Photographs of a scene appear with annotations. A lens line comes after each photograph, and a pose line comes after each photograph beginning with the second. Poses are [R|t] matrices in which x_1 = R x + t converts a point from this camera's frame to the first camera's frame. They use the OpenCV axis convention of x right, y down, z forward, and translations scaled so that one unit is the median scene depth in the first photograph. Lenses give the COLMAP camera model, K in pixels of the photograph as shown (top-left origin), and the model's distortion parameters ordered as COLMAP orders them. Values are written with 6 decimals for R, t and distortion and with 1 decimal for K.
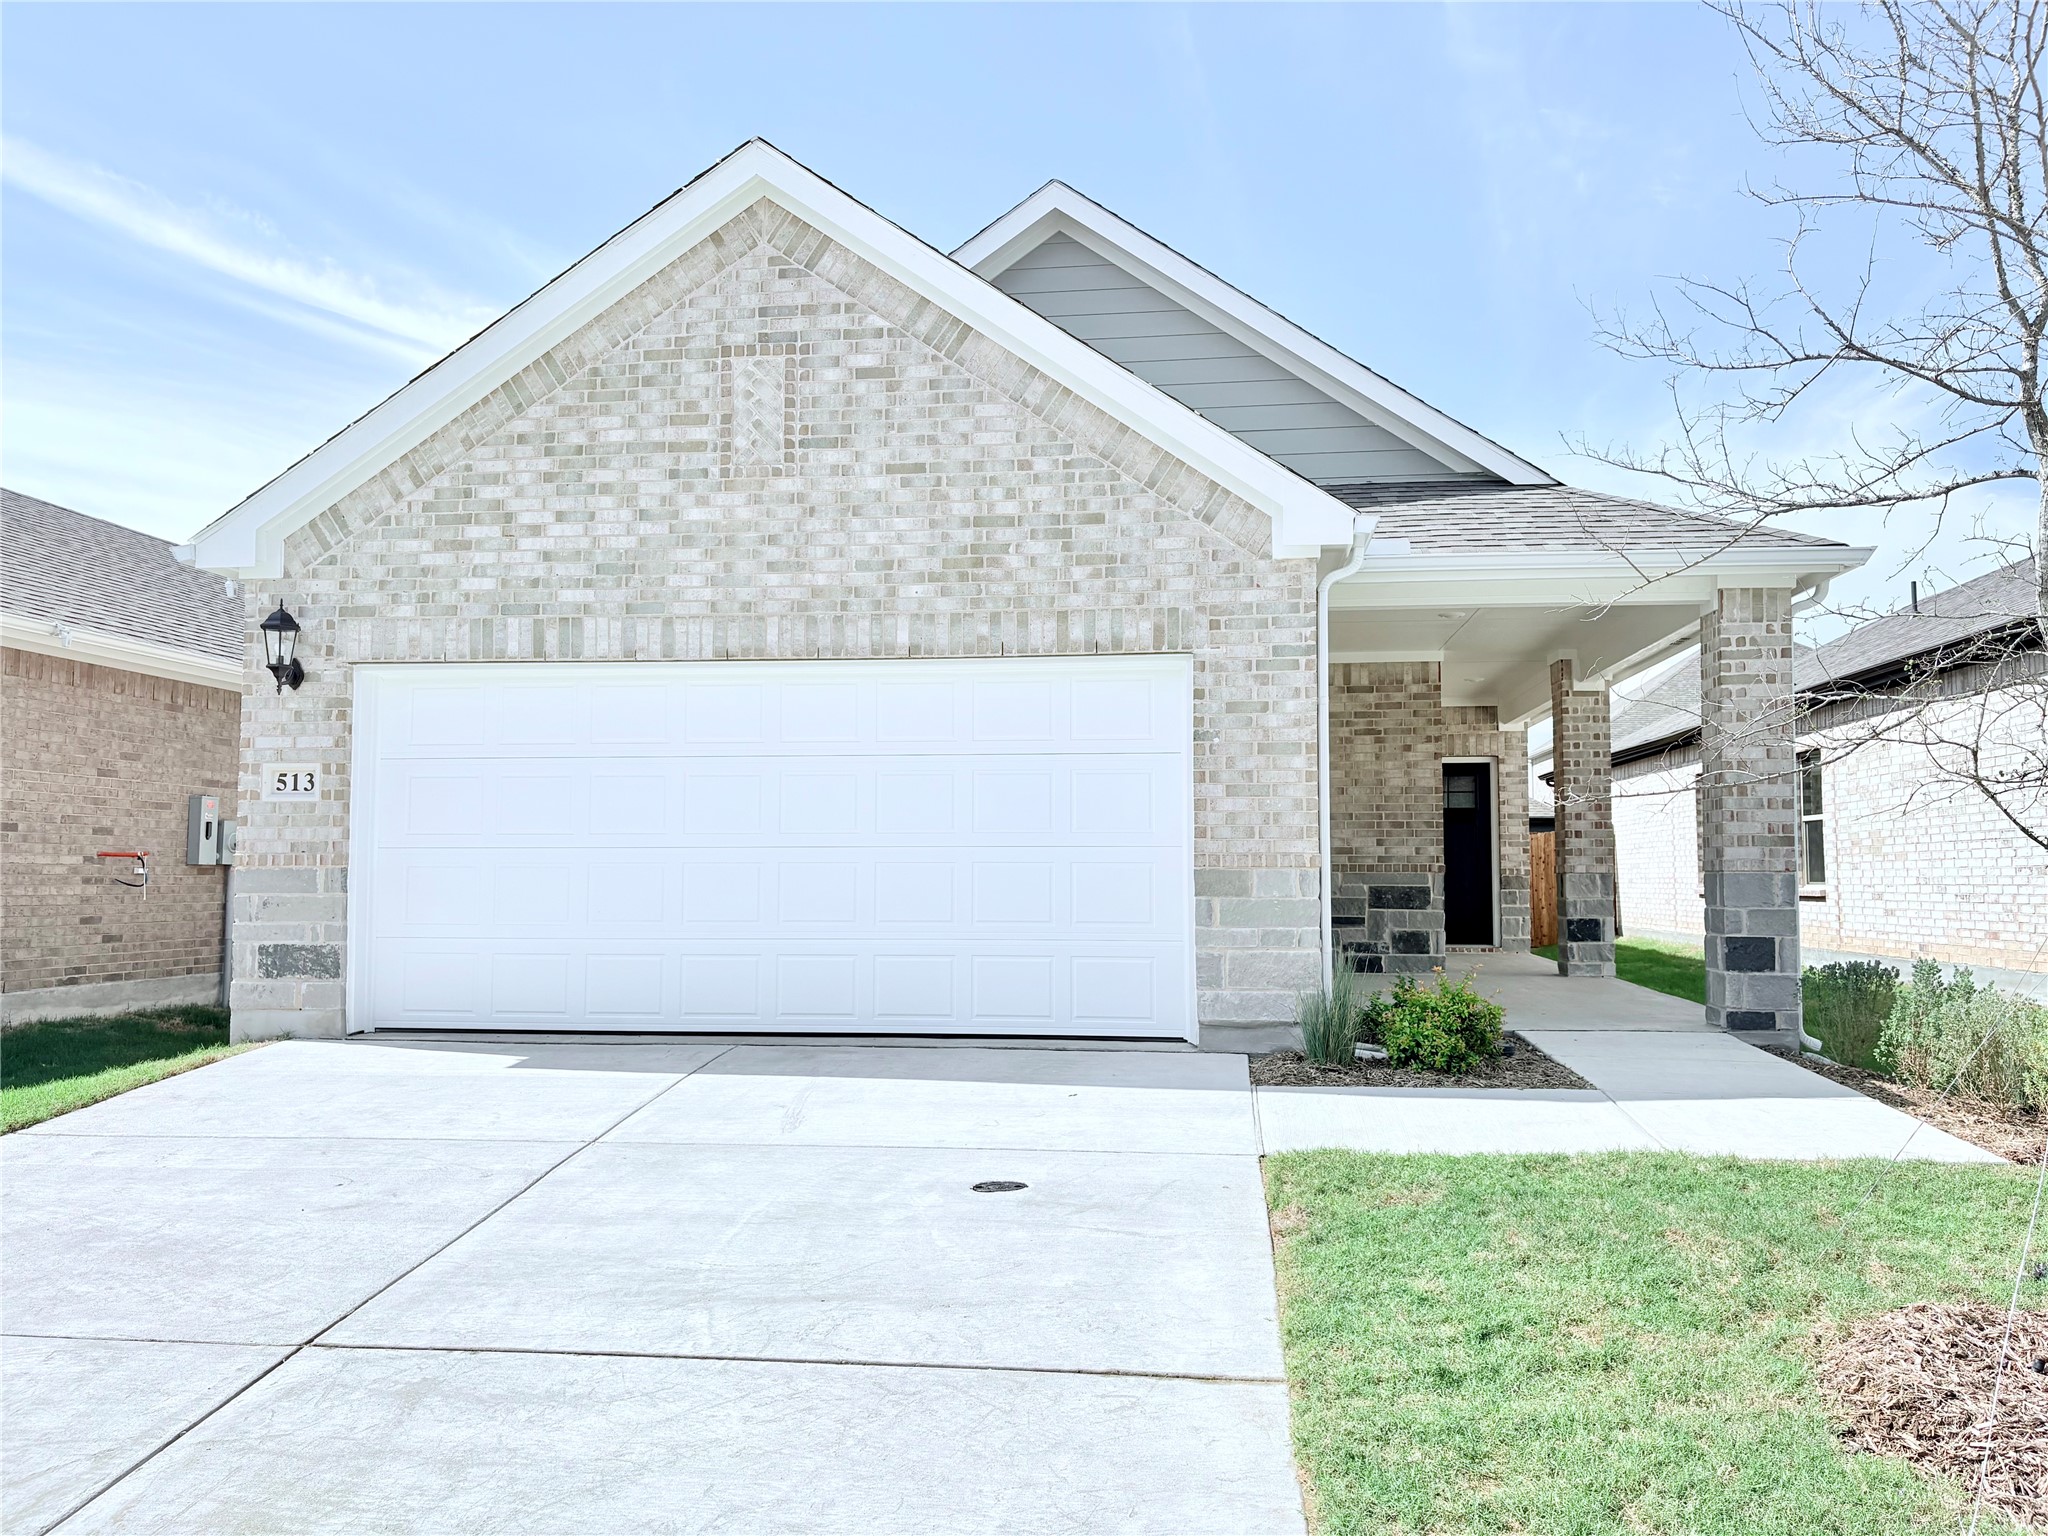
lens RADIAL K [[1553.7, 0, 1029.8], [0, 1553.7, 776.2], [0, 0, 1]] dist [0.080438, -0.129855]
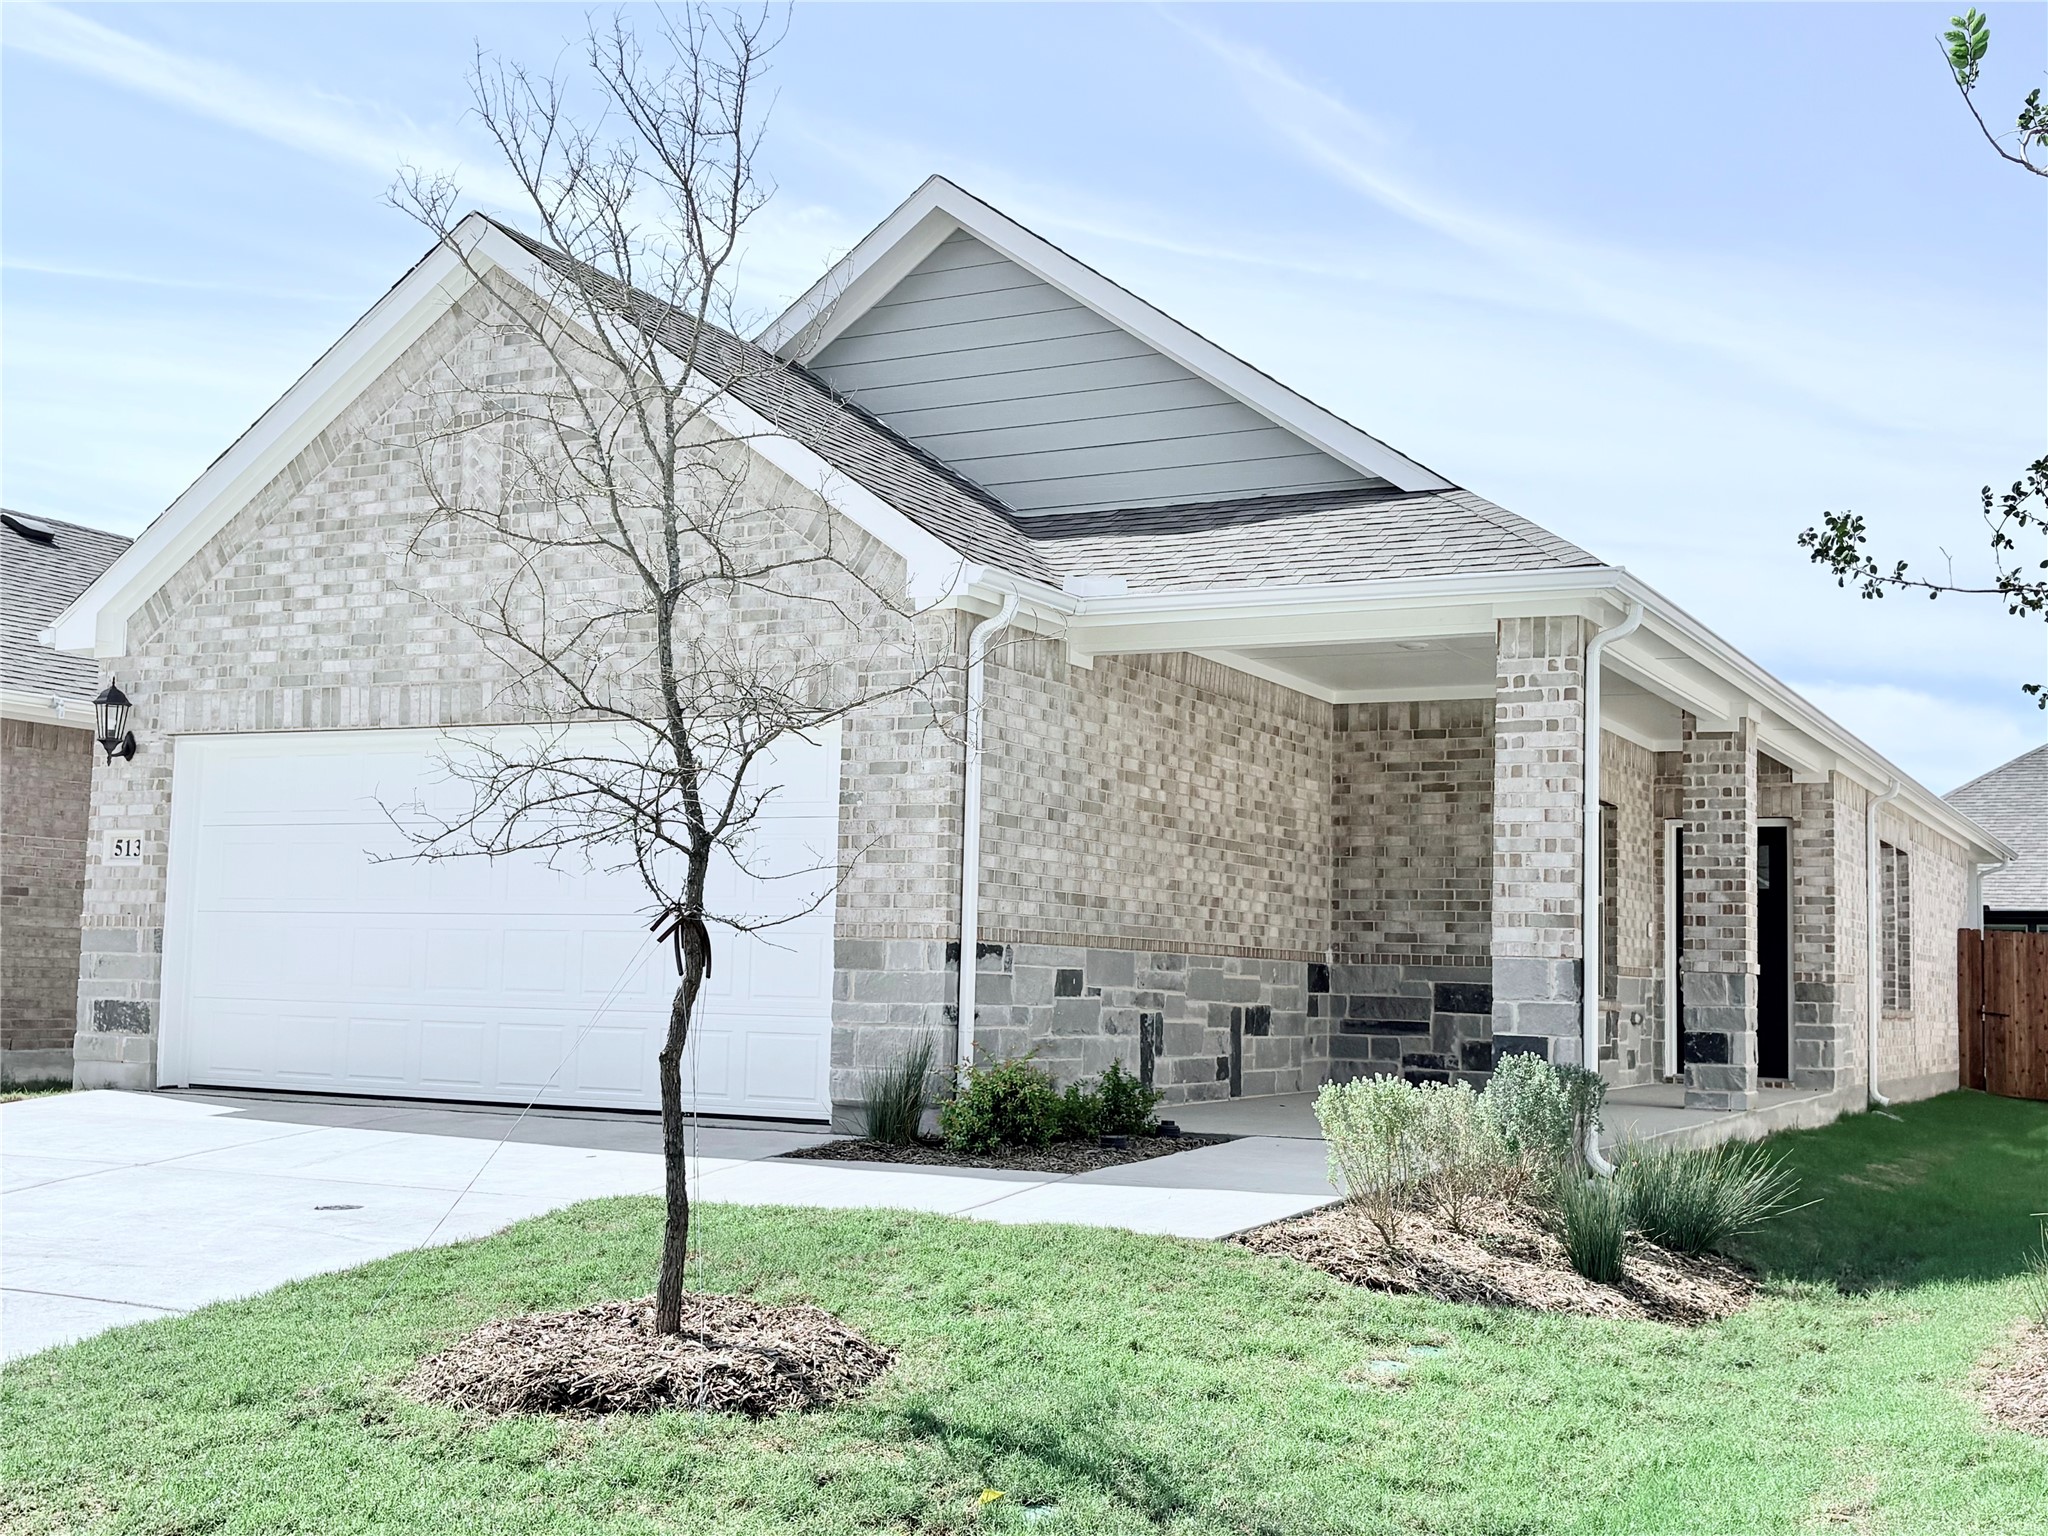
lens RADIAL K [[2251.2, 0, 1013.9], [0, 2251.2, 764.3], [0, 0, 1]] dist [0.227042, -0.737808]
pose [[0.931702, -0.011824, -0.363031, 0.660281], [-0.001404, 0.999345, -0.036153, 0.002523], [0.363220, 0.034194, 0.931076, -0.228769]]
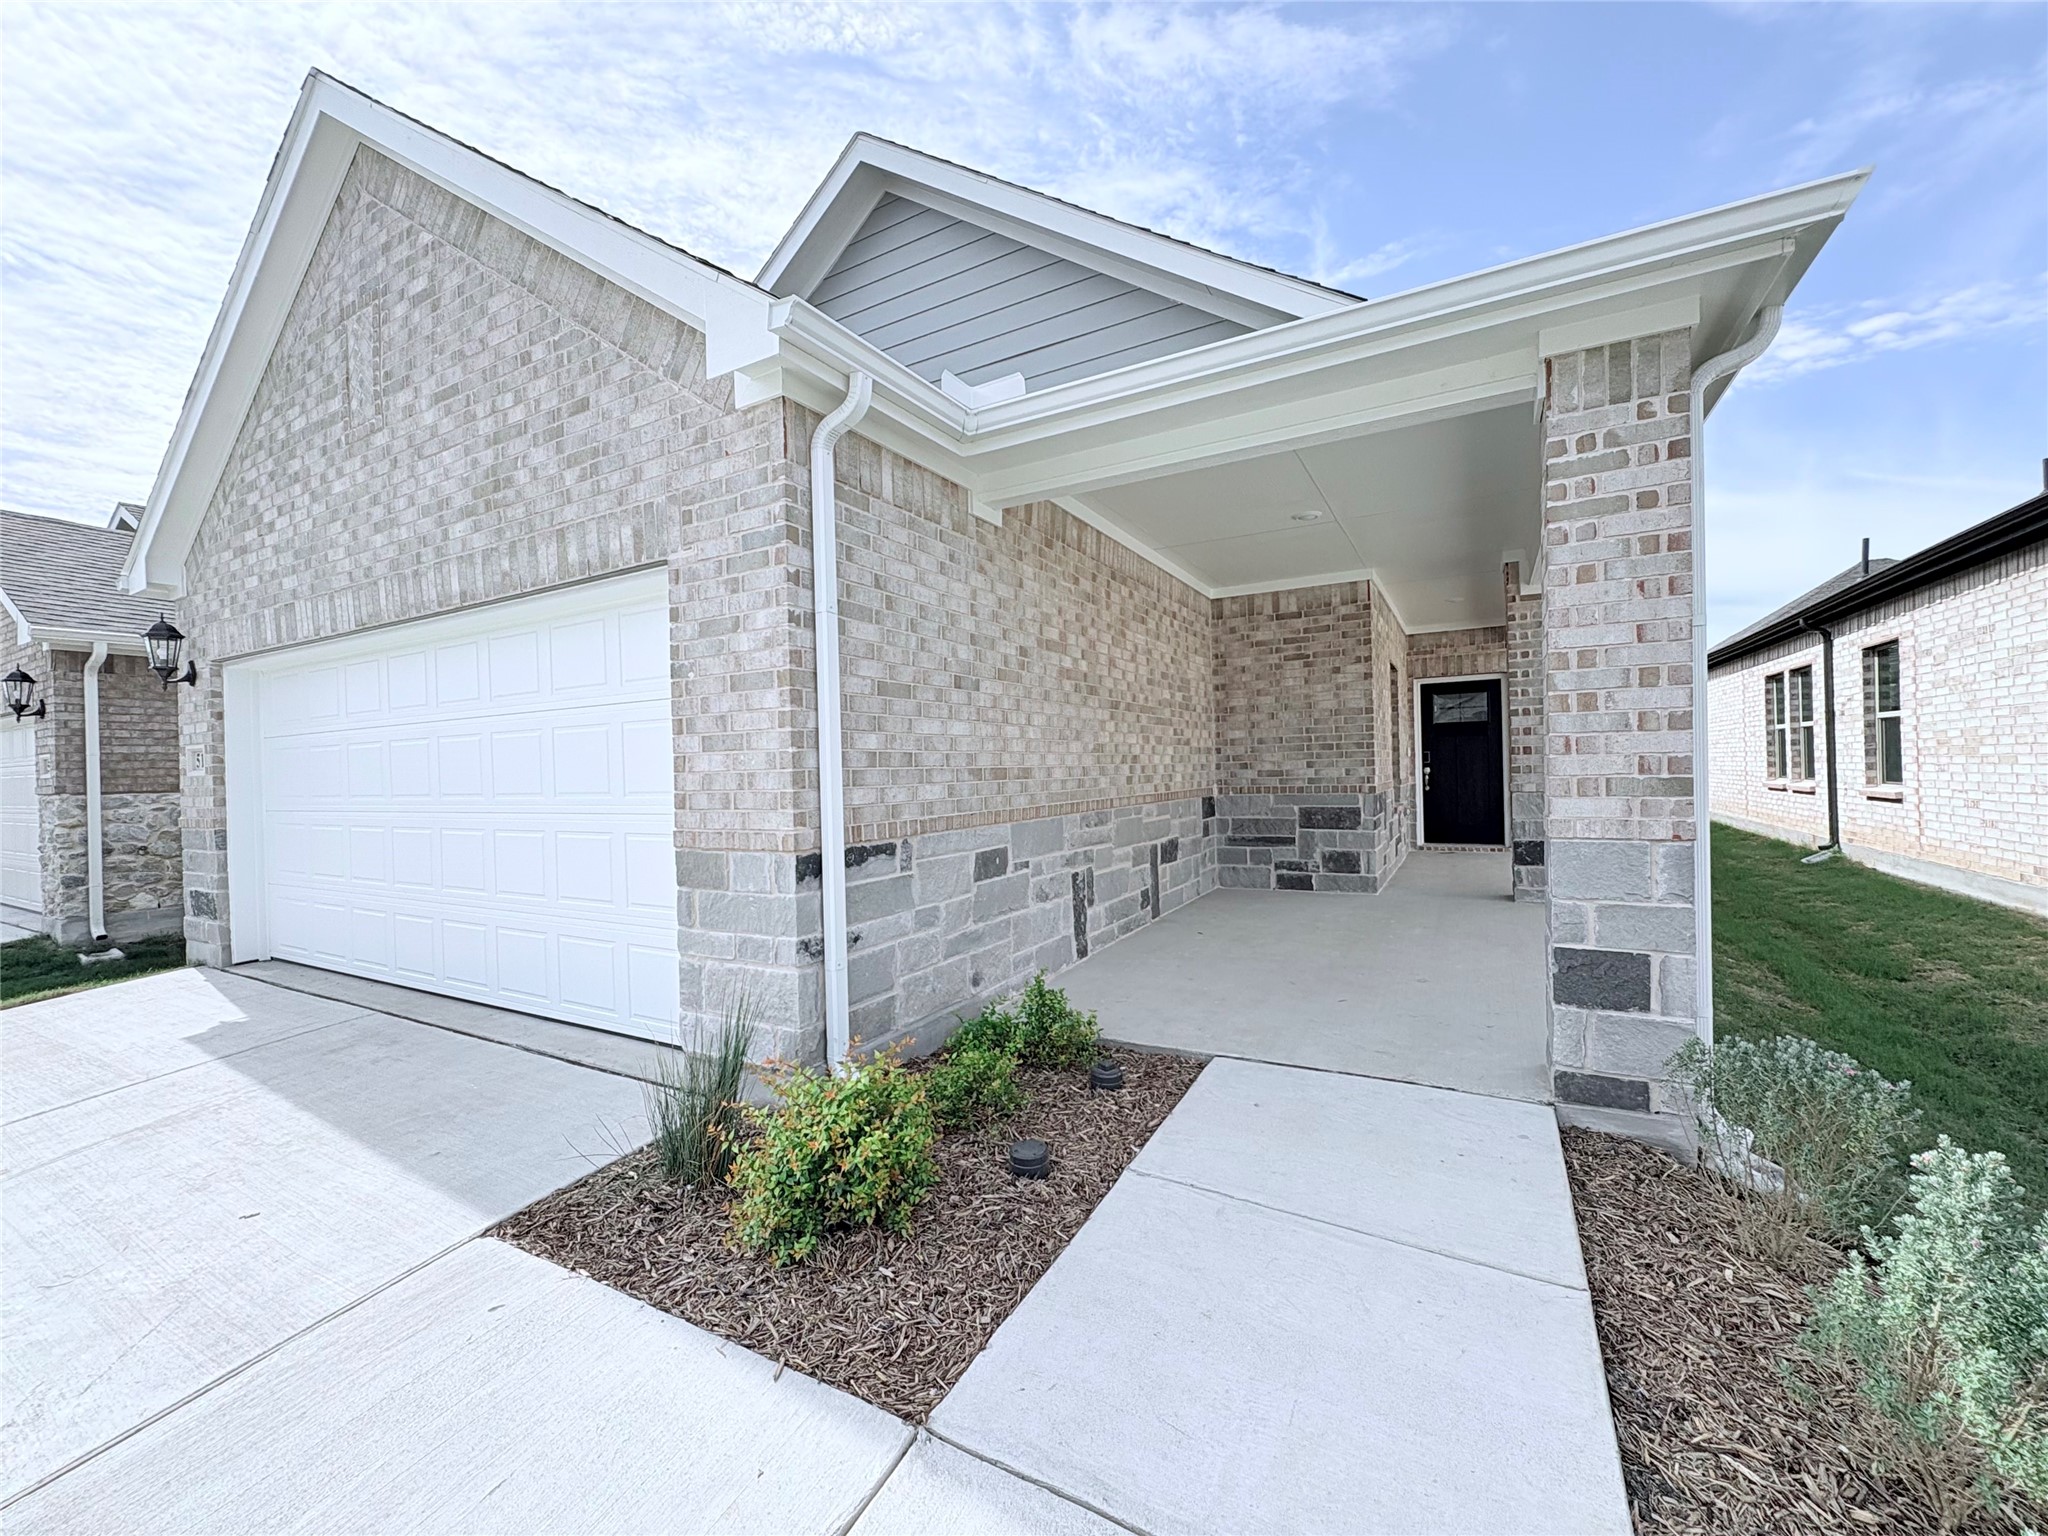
lens RADIAL K [[818.3, 0, 1020.1], [0, 818.3, 770.0], [0, 0, 1]] dist [-0.000468, 0.000227]
pose [[0.923950, -0.024473, -0.381729, 0.383444], [0.051495, 0.996825, 0.060734, 0.005423], [0.379031, -0.075773, 0.922277, 0.653319]]
